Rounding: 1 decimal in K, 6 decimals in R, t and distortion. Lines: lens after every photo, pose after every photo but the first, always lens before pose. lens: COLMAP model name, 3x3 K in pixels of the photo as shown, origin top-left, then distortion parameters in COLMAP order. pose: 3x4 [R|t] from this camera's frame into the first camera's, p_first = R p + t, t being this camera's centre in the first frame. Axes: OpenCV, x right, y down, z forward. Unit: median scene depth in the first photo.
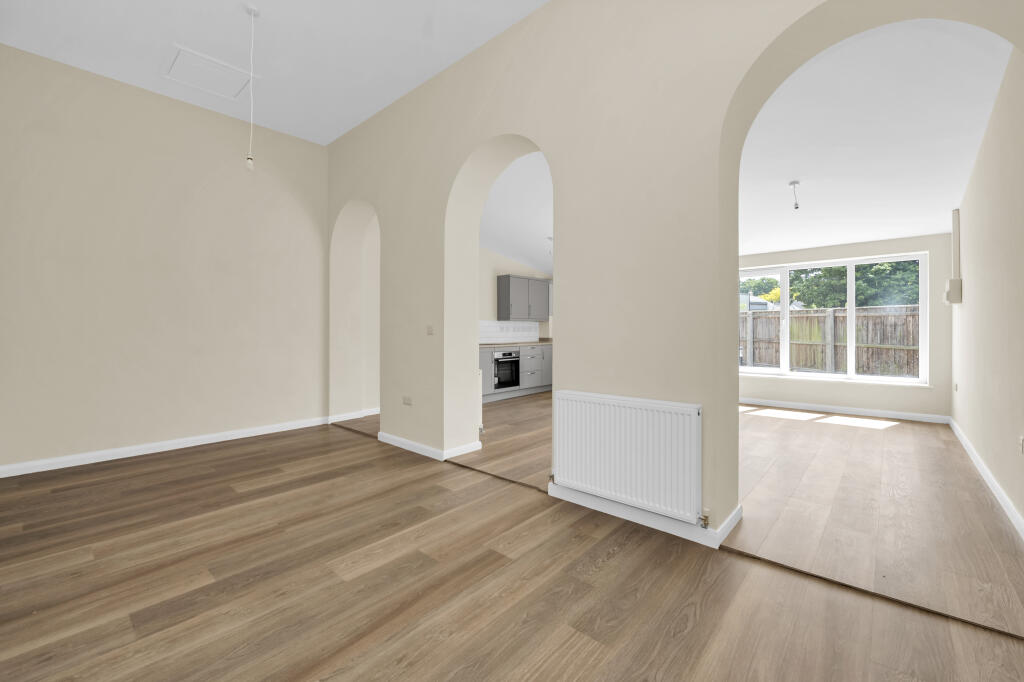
lens RADIAL K [[426.8, 0, 512.9], [0, 426.8, 321.9], [0, 0, 1]] dist [-0.001440, -0.000101]
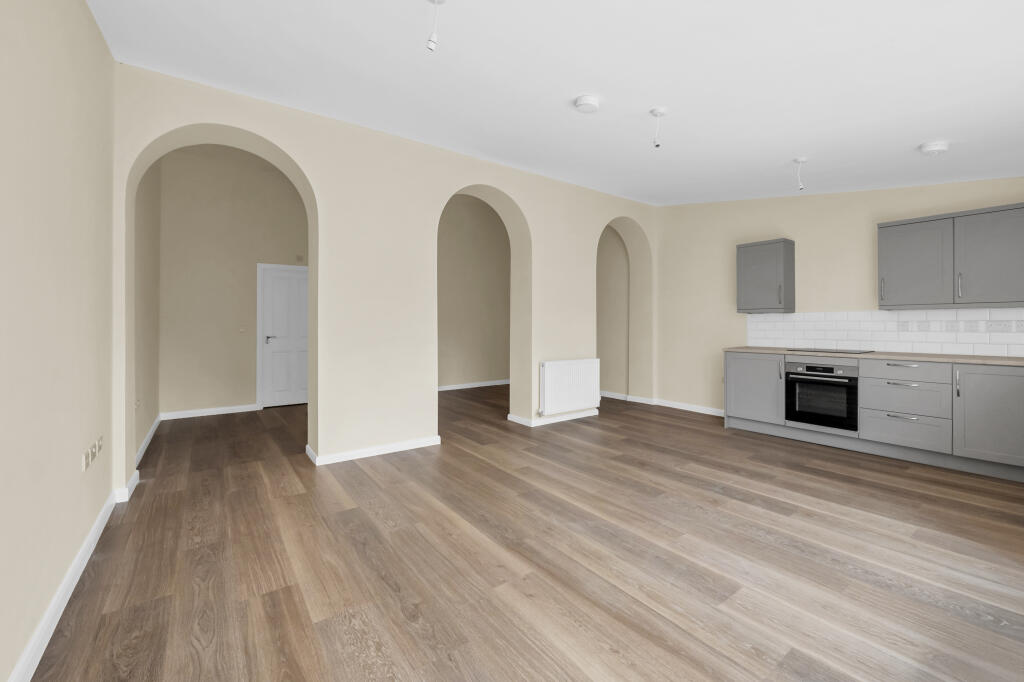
lens RADIAL K [[426.8, 0, 512.9], [0, 426.8, 321.9], [0, 0, 1]] dist [-0.001440, -0.000101]
pose [[-0.209433, -0.005387, -0.977808, 0.622483], [0.009111, 0.999931, -0.007460, 0.012654], [0.977781, -0.010471, -0.209369, 0.695608]]
